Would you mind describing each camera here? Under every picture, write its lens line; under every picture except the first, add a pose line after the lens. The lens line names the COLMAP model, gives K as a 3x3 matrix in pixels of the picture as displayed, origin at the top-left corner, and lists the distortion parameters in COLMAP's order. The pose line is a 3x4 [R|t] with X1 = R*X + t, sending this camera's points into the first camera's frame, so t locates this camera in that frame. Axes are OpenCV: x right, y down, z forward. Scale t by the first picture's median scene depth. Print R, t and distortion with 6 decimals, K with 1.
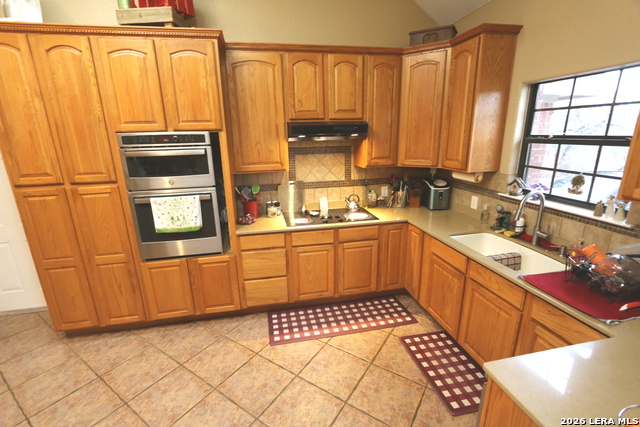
lens RADIAL K [[292.0, 0, 317.8], [0, 292.0, 216.0], [0, 0, 1]] dist [-0.016994, 0.002285]
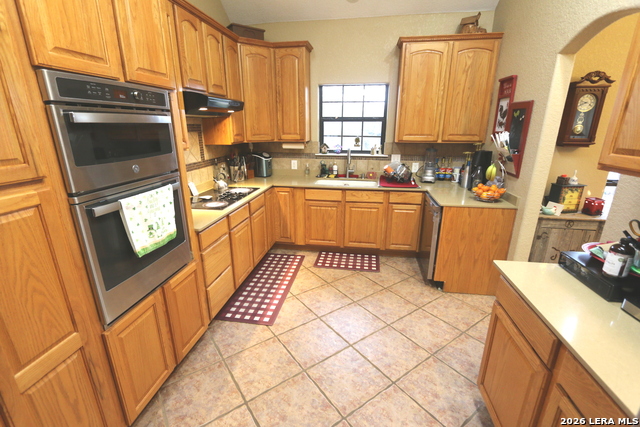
lens RADIAL K [[292.0, 0, 318.3], [0, 292.0, 214.1], [0, 0, 1]] dist [-0.016994, 0.002285]
pose [[0.358401, -0.252772, 0.898696, -0.871511], [0.245436, 0.954296, 0.170530, -0.035006], [-0.900727, 0.159455, 0.404060, 0.404948]]
